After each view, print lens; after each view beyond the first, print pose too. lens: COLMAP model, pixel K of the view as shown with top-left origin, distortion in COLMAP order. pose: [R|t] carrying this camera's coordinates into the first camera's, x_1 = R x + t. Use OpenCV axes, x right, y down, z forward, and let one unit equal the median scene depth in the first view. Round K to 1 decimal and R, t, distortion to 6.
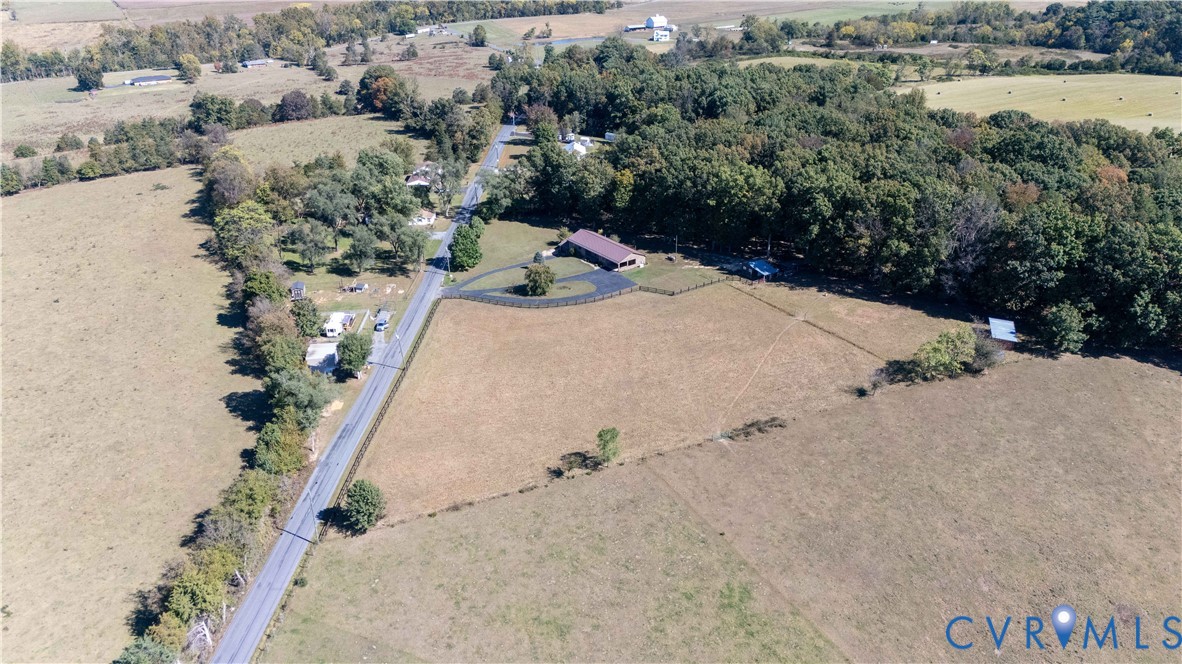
lens RADIAL K [[863.3, 0, 595.5], [0, 863.3, 340.1], [0, 0, 1]] dist [0.084907, -0.084856]
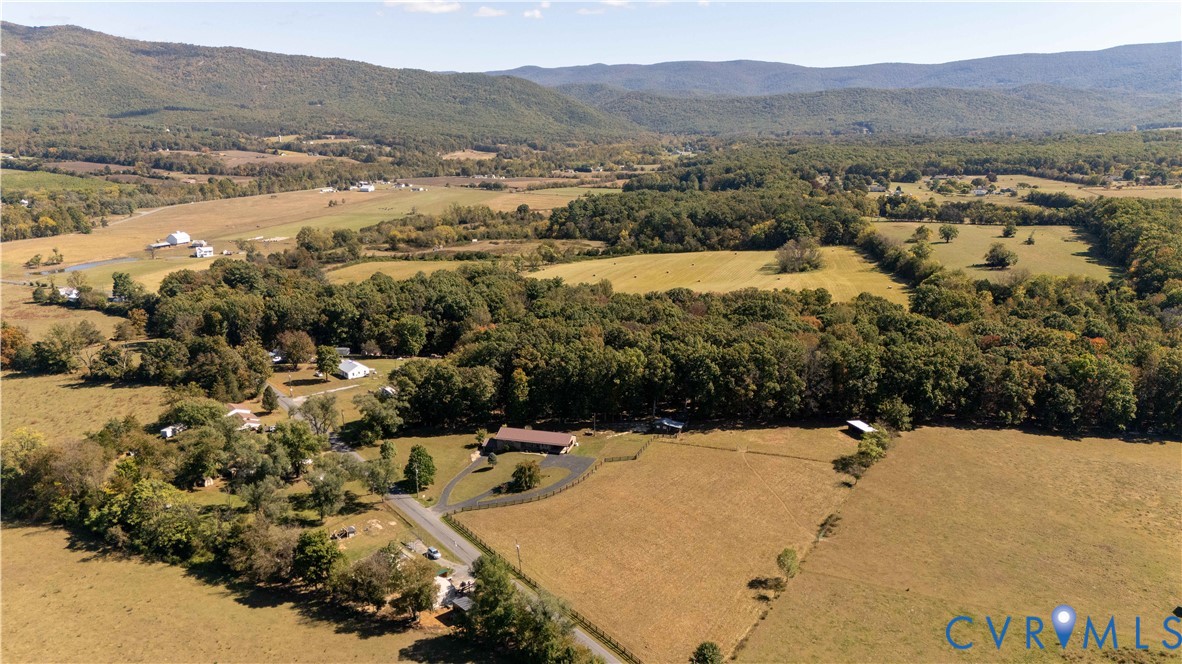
lens RADIAL K [[863.3, 0, 594.7], [0, 863.3, 342.1], [0, 0, 1]] dist [0.084907, -0.084856]
pose [[0.792201, -0.145805, 0.592586, -0.607364], [0.264628, 0.957069, -0.118284, -0.075625], [-0.549899, 0.250519, 0.796775, 0.023684]]
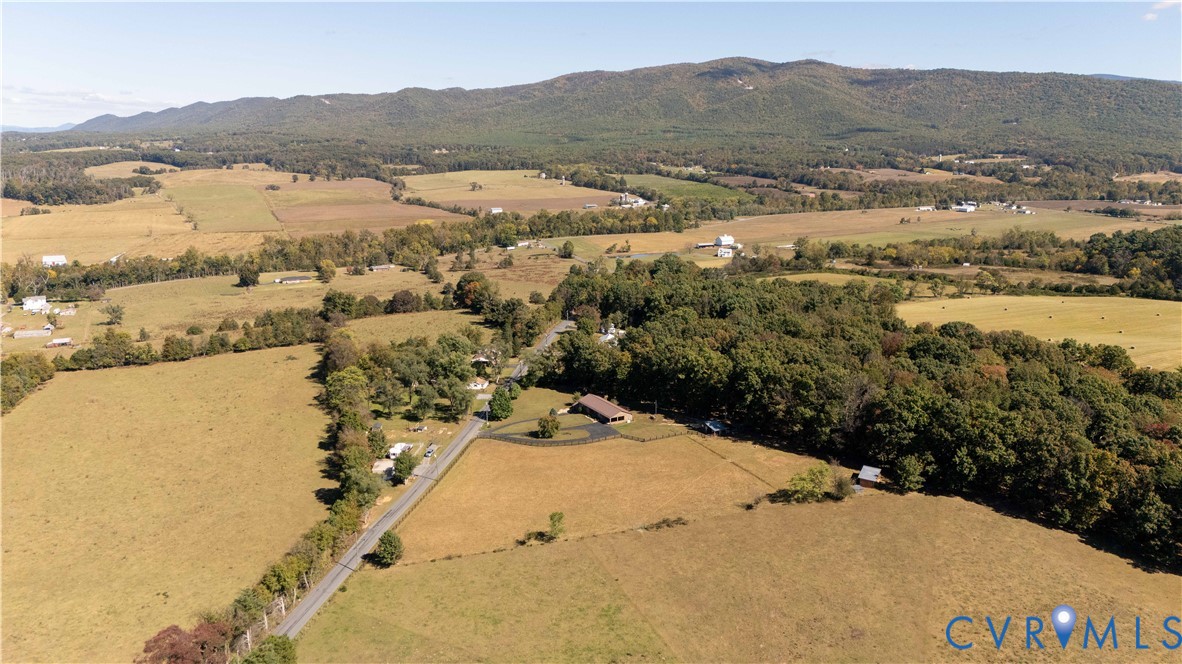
lens RADIAL K [[863.3, 0, 594.0], [0, 863.3, 341.0], [0, 0, 1]] dist [0.084907, -0.084856]
pose [[0.992224, 0.034710, -0.119527, 0.156967], [-0.060739, 0.973246, -0.221592, 0.090662], [0.108638, 0.227129, 0.967786, -0.317294]]
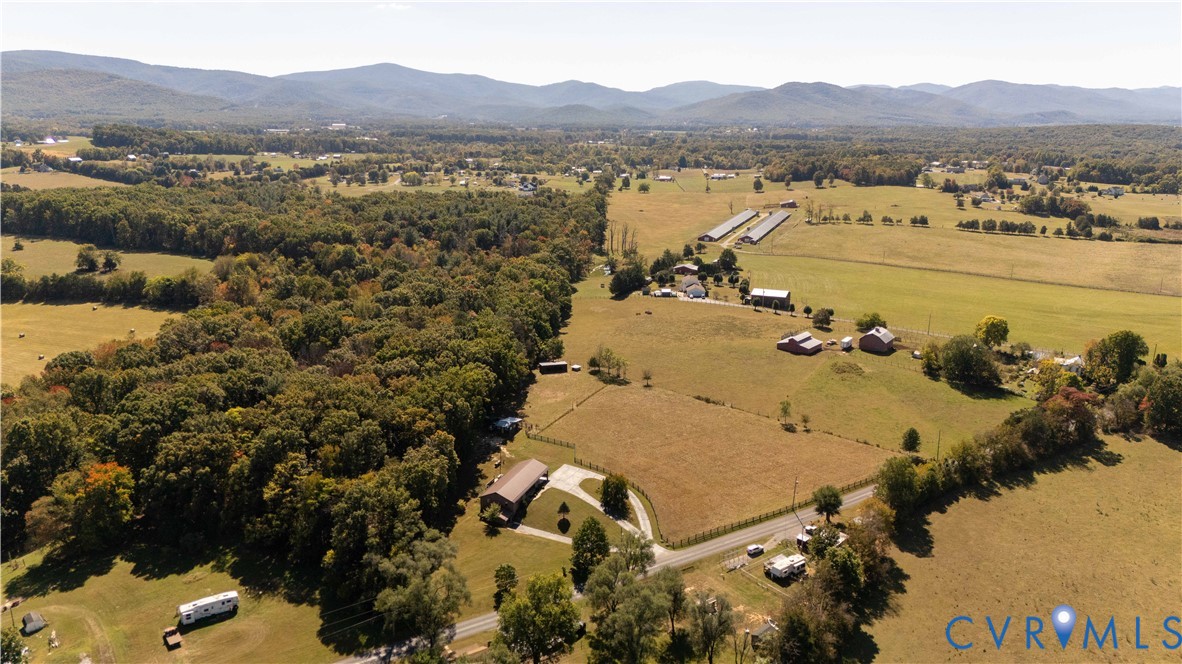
lens RADIAL K [[863.3, 0, 596.1], [0, 863.3, 333.0], [0, 0, 1]] dist [0.084907, -0.084856]
pose [[-0.551695, -0.201243, 0.809404, -0.835876], [0.373300, 0.808244, 0.455398, -0.686773], [-0.745841, 0.553392, -0.370780, 1.256692]]
